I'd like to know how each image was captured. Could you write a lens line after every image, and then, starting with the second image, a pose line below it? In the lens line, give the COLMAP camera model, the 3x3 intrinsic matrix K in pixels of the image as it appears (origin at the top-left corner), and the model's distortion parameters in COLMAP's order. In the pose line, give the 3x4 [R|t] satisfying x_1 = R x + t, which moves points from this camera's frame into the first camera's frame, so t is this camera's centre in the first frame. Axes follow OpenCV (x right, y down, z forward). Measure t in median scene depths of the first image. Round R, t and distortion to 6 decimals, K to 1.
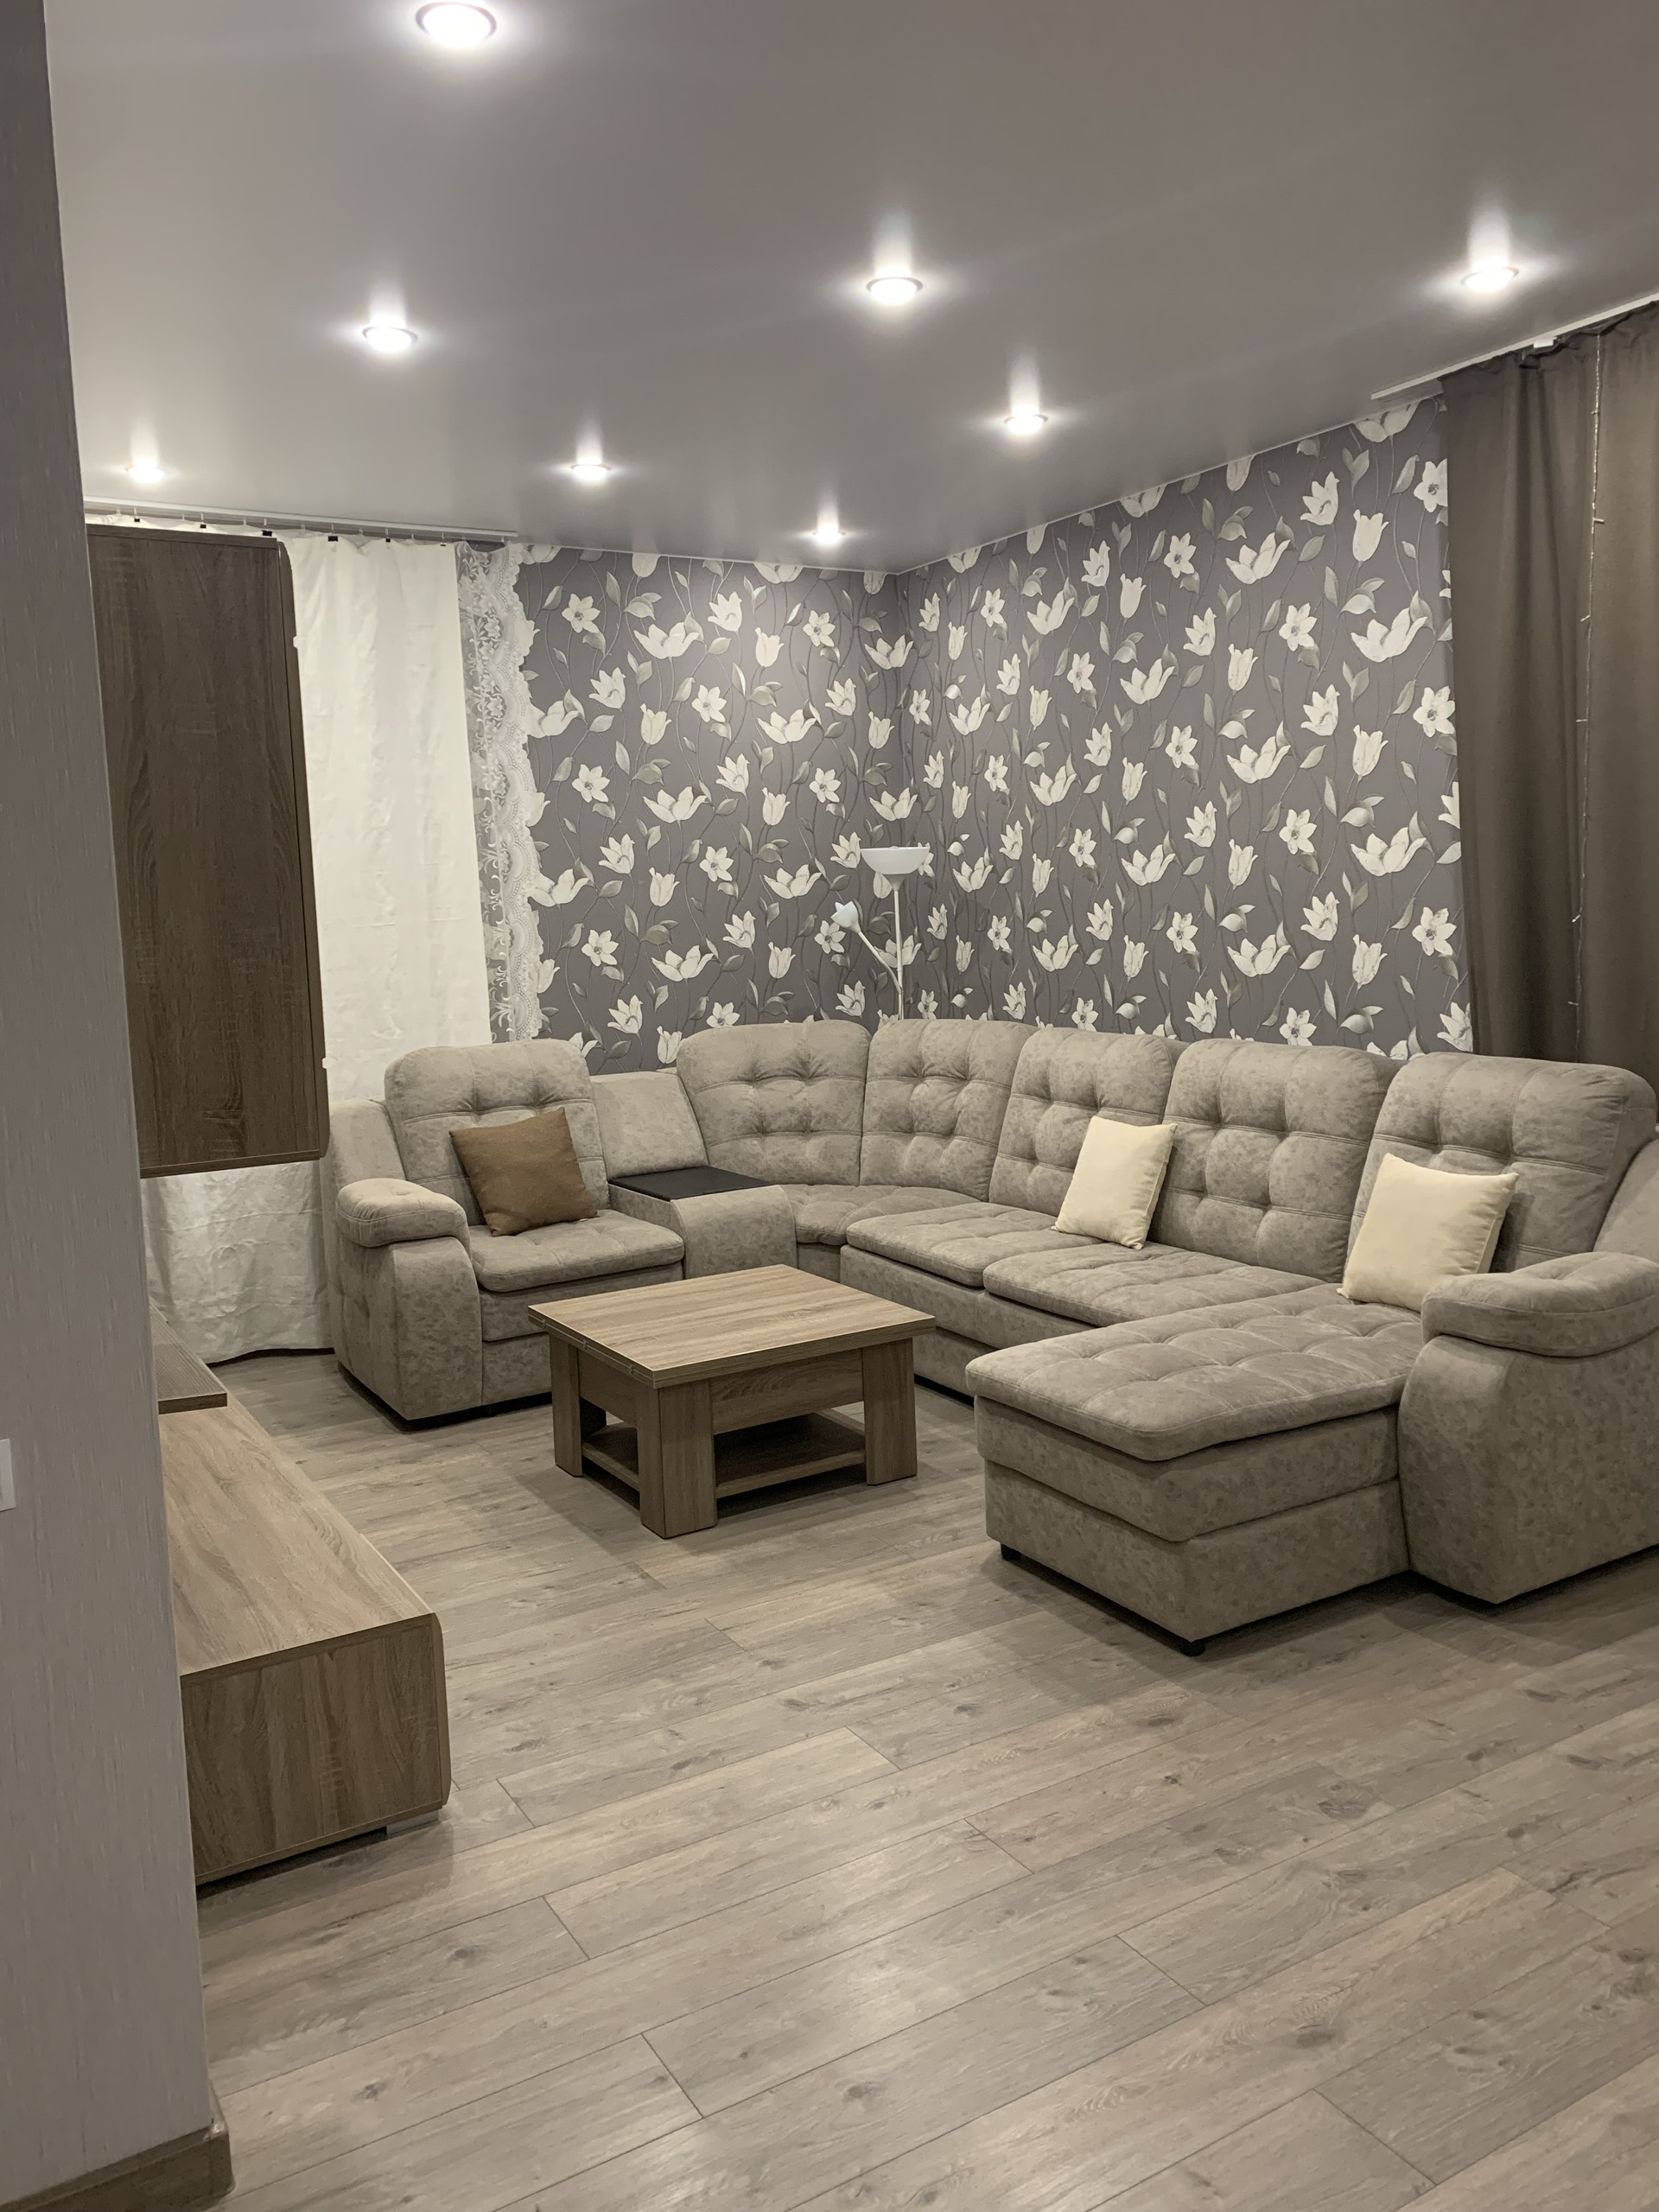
lens RADIAL K [[1695.4, 0, 815.9], [0, 1695.4, 1120.7], [0, 0, 1]] dist [0.039502, -0.039962]
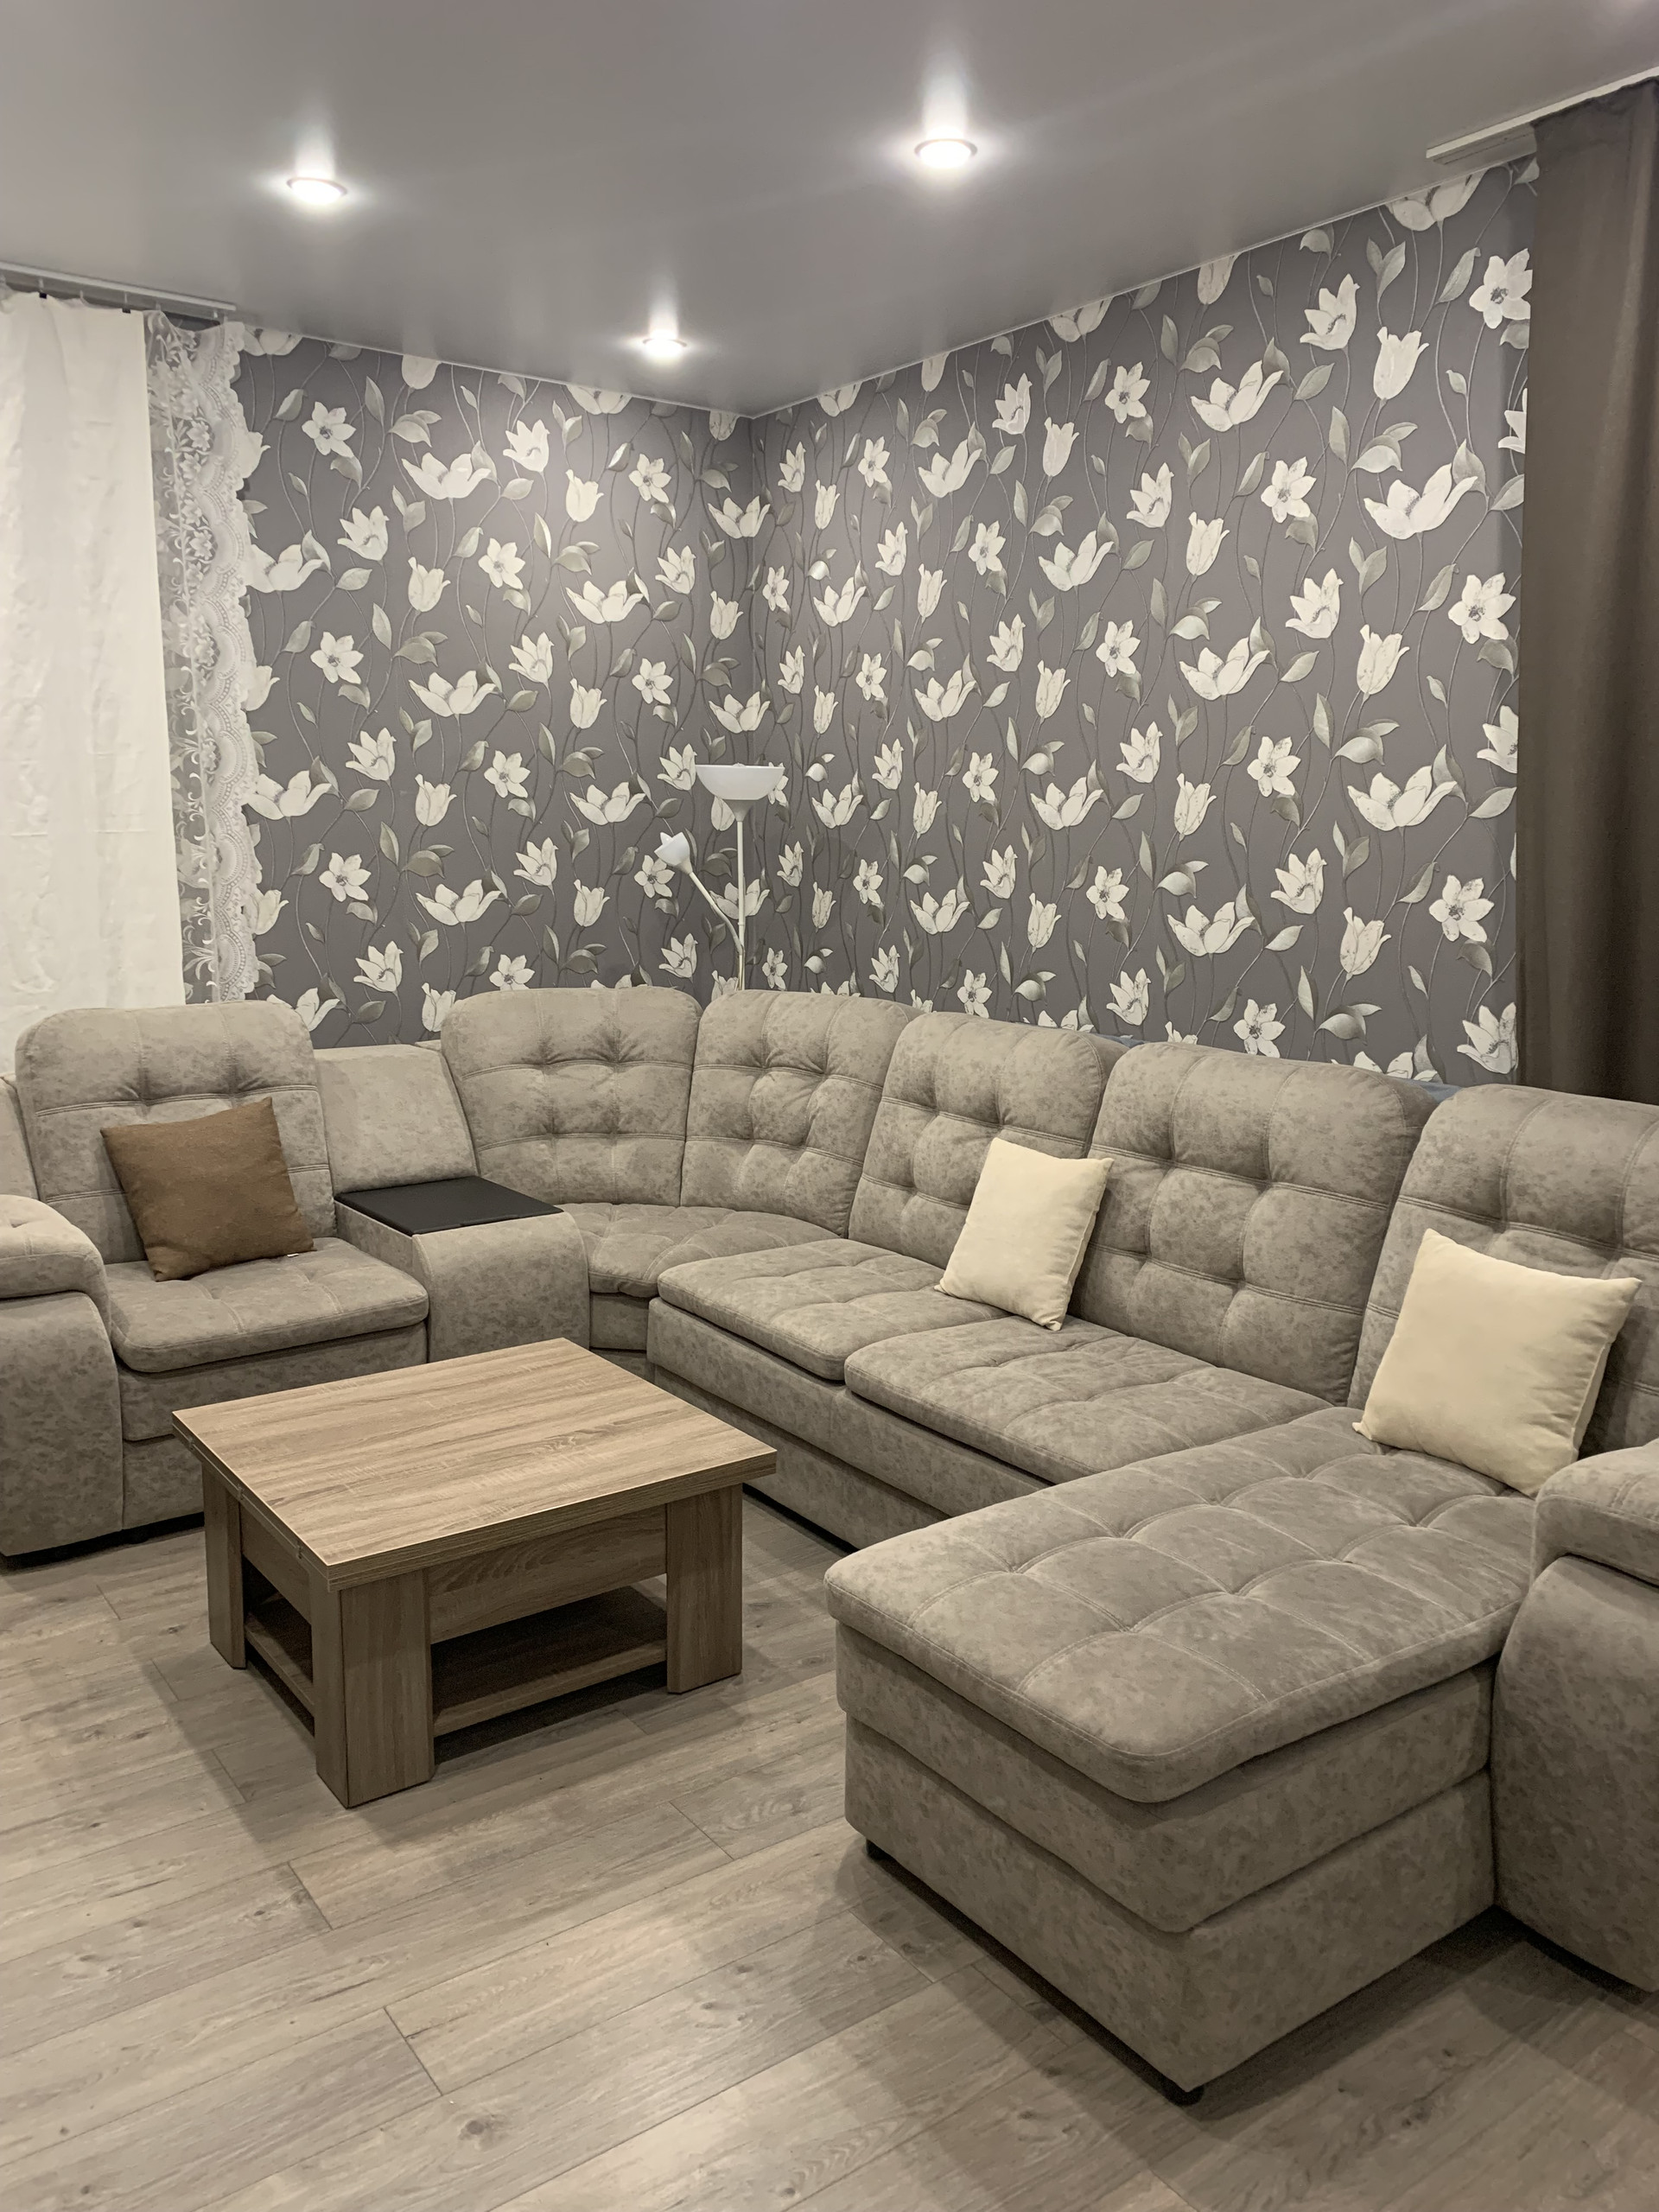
lens RADIAL K [[1695.4, 0, 823.4], [0, 1695.4, 1099.2], [0, 0, 1]] dist [0.039502, -0.039962]
pose [[0.994448, 0.029851, 0.100909, 0.012800], [-0.032455, 0.999179, 0.024259, -0.033176], [-0.100102, -0.027399, 0.994600, 0.255780]]
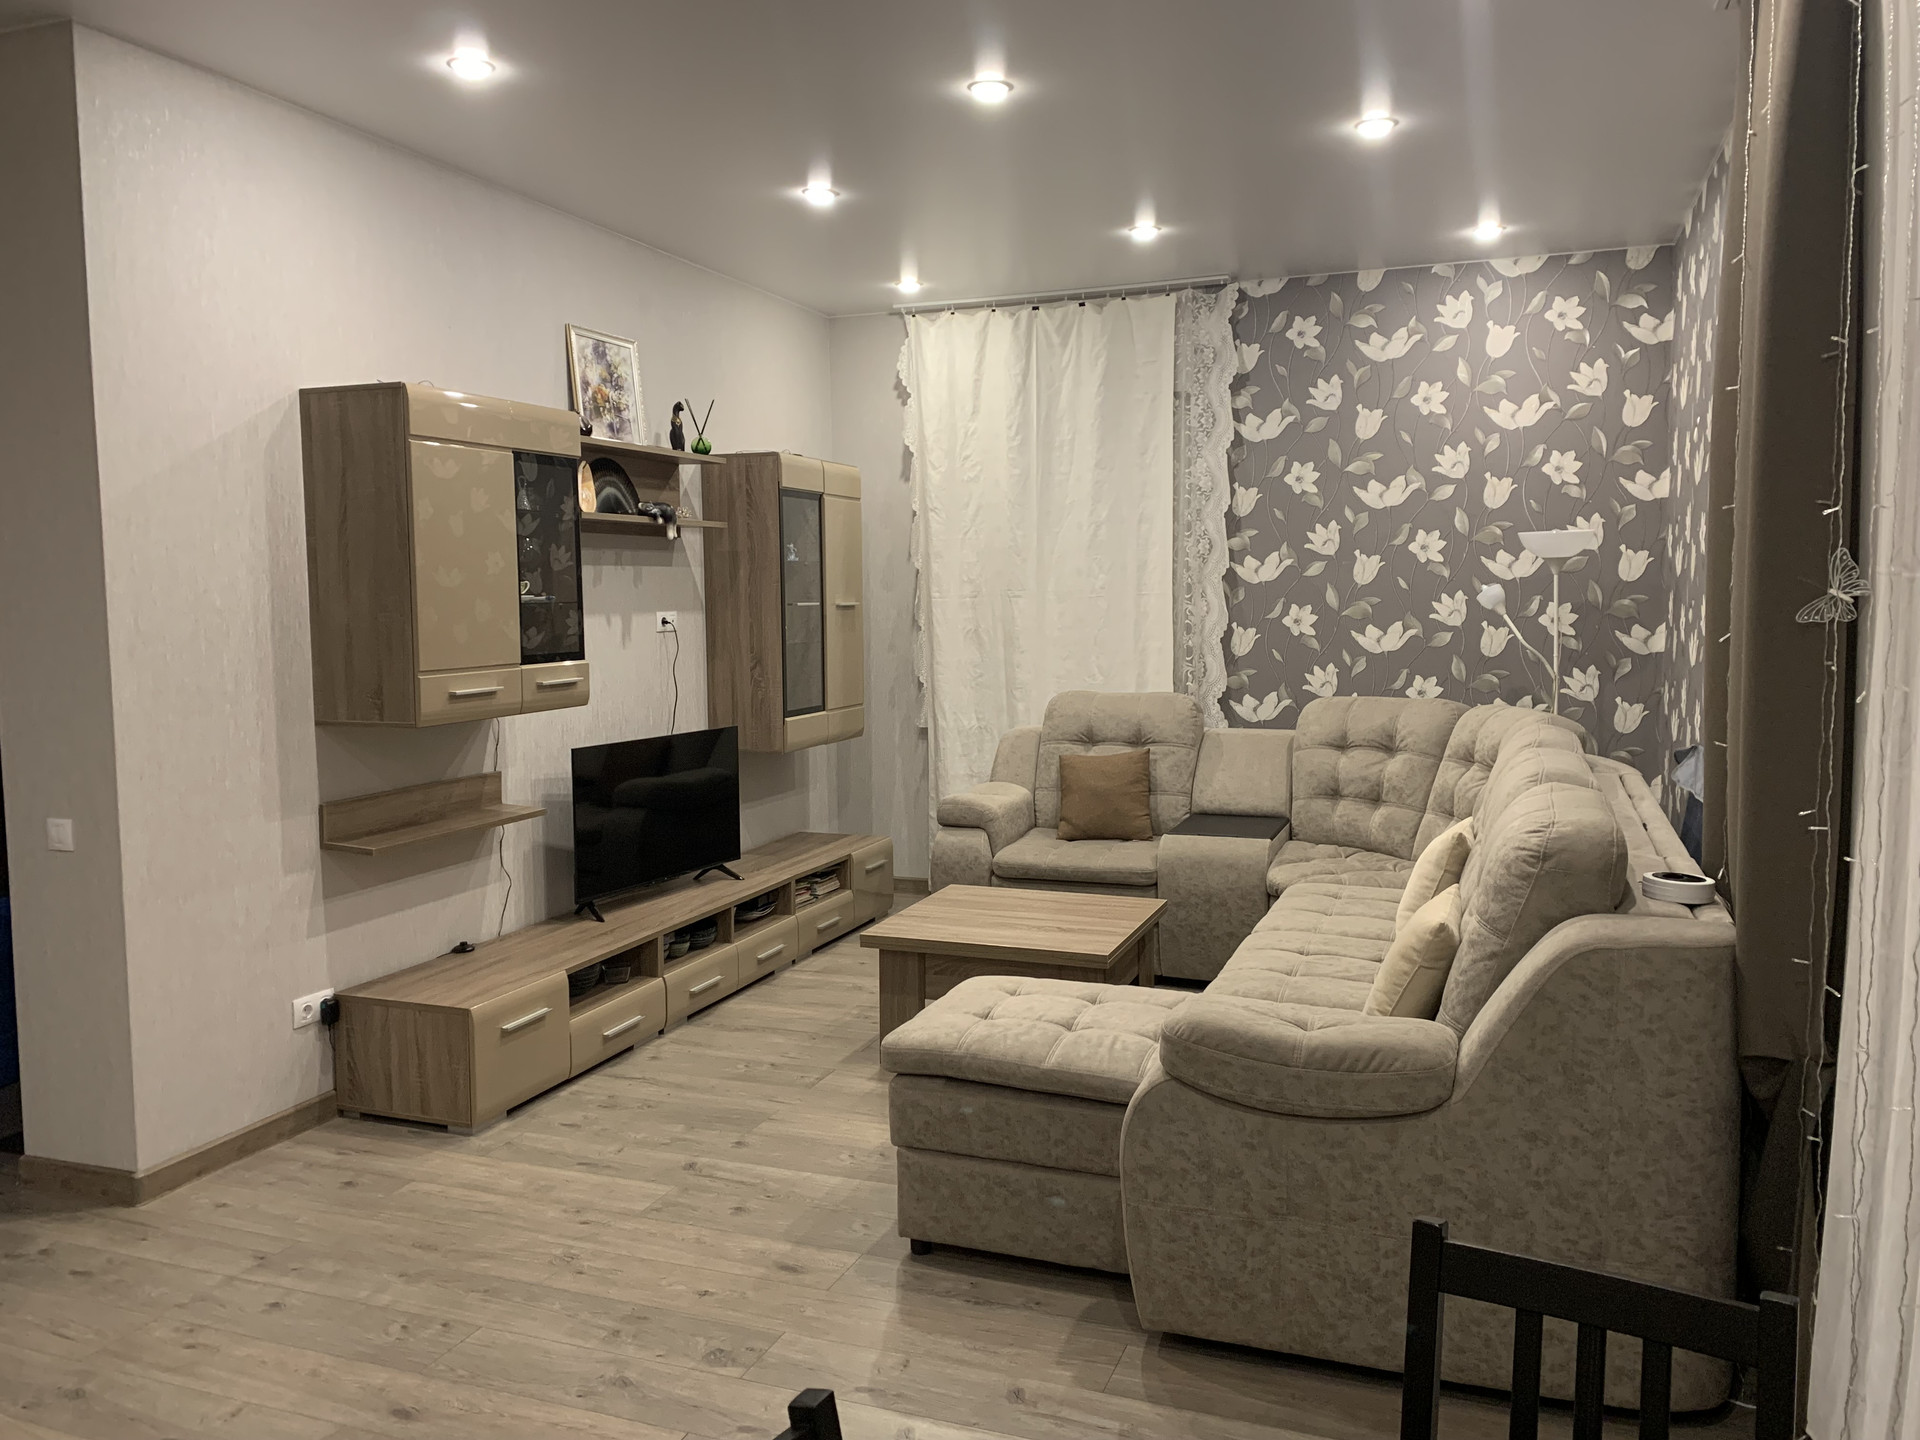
lens RADIAL K [[1471.6, 0, 948.2], [0, 1471.6, 734.5], [0, 0, 1]] dist [0.039502, -0.039962]
pose [[0.615513, 0.106355, -0.780917, 0.600985], [-0.114730, 0.992389, 0.044726, -0.049578], [0.779731, 0.062066, 0.623031, 0.230463]]
